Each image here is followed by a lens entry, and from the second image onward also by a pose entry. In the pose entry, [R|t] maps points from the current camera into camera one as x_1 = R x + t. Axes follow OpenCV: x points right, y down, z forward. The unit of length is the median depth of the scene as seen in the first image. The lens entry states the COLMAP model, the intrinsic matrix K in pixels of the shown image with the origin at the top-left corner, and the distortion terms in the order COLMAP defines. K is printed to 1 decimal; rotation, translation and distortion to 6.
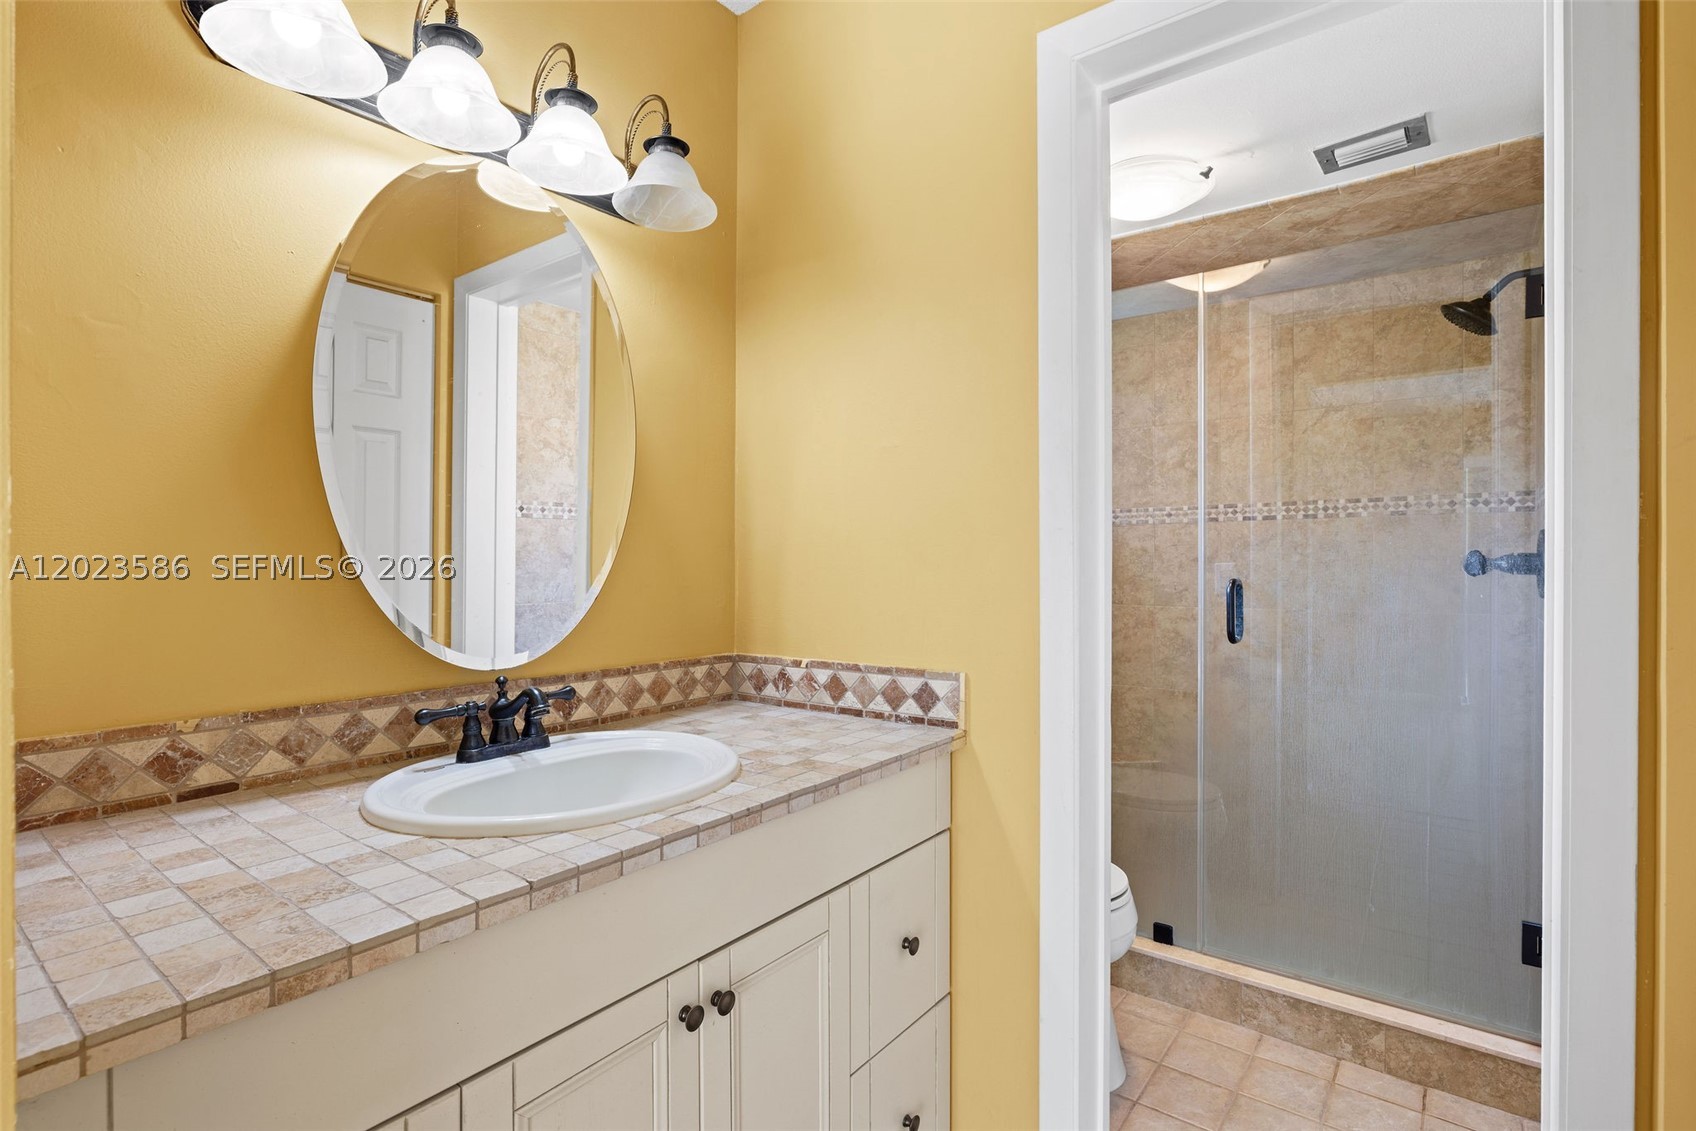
lens RADIAL K [[815.0, 0, 819.9], [0, 815.0, 576.2], [0, 0, 1]] dist [-0.010667, 0.001004]
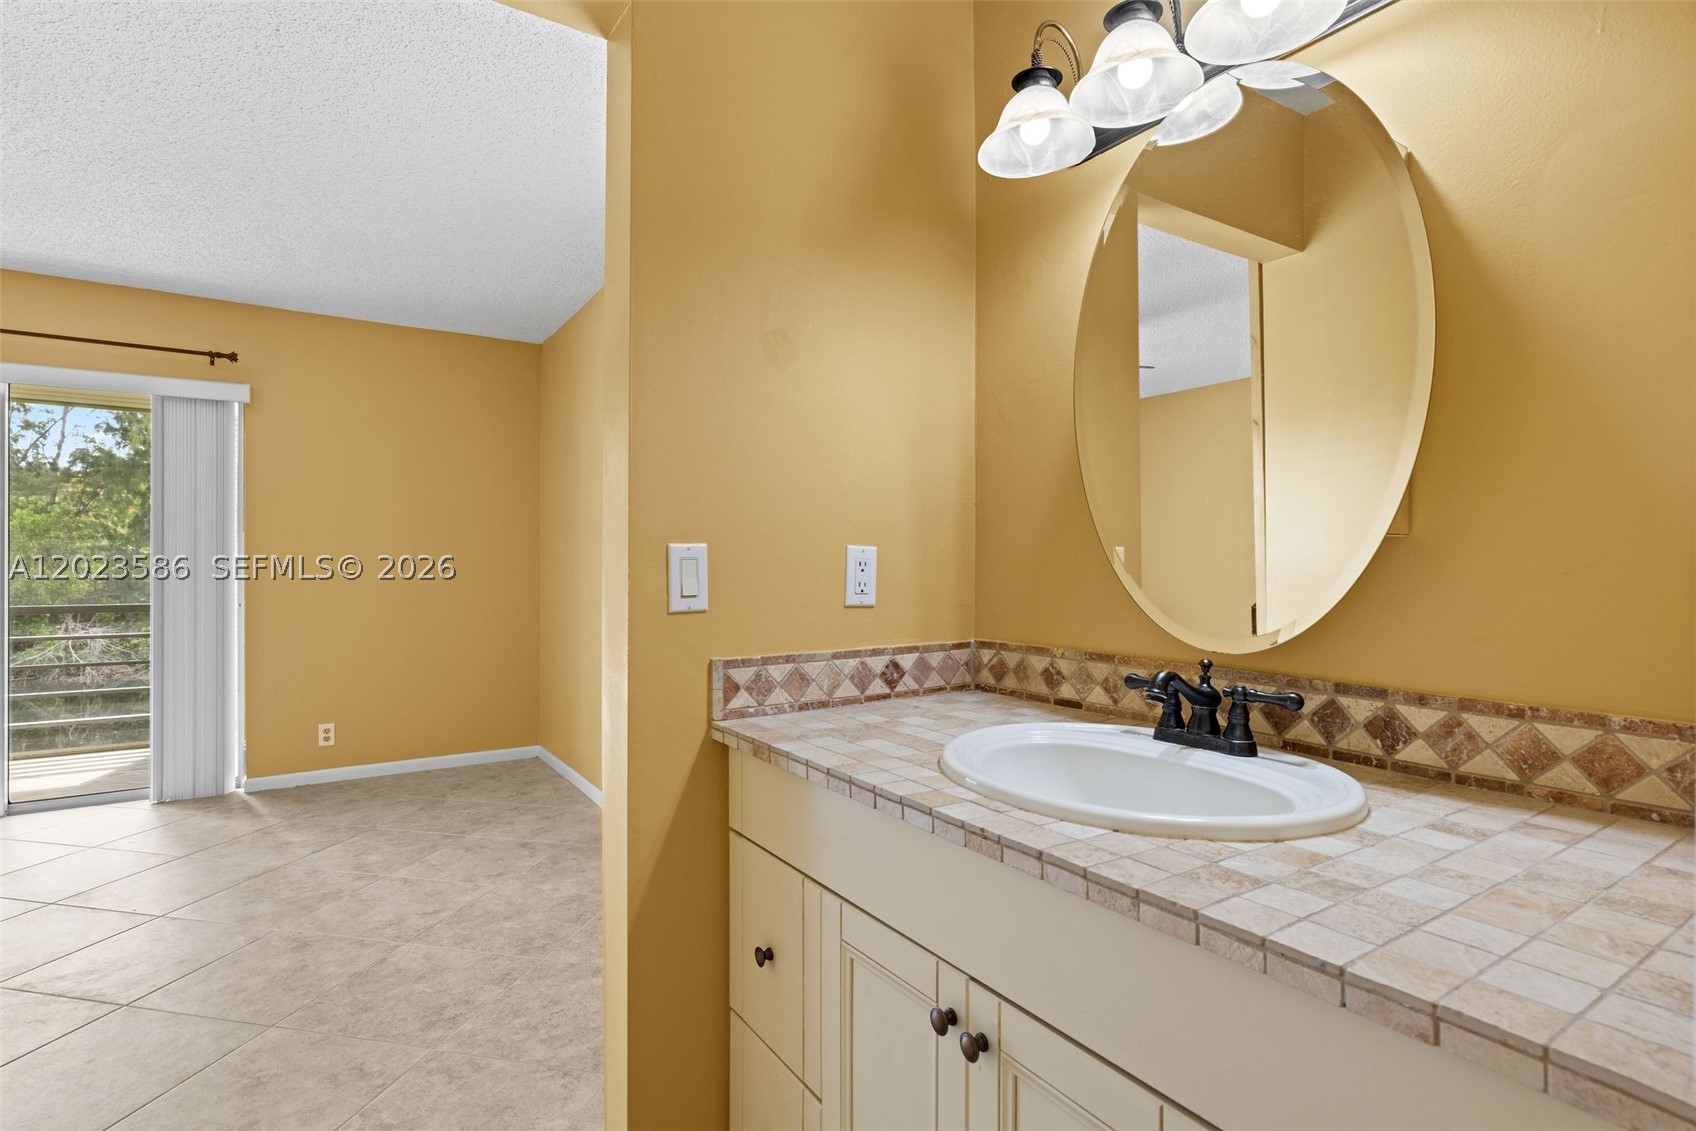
lens RADIAL K [[815.0, 0, 840.1], [0, 815.0, 563.4], [0, 0, 1]] dist [-0.010667, 0.001004]
pose [[-0.313018, 0.006745, -0.949723, 0.598665], [-0.016810, 0.999779, 0.012641, 0.014849], [0.949598, 0.019921, -0.312836, 0.936028]]
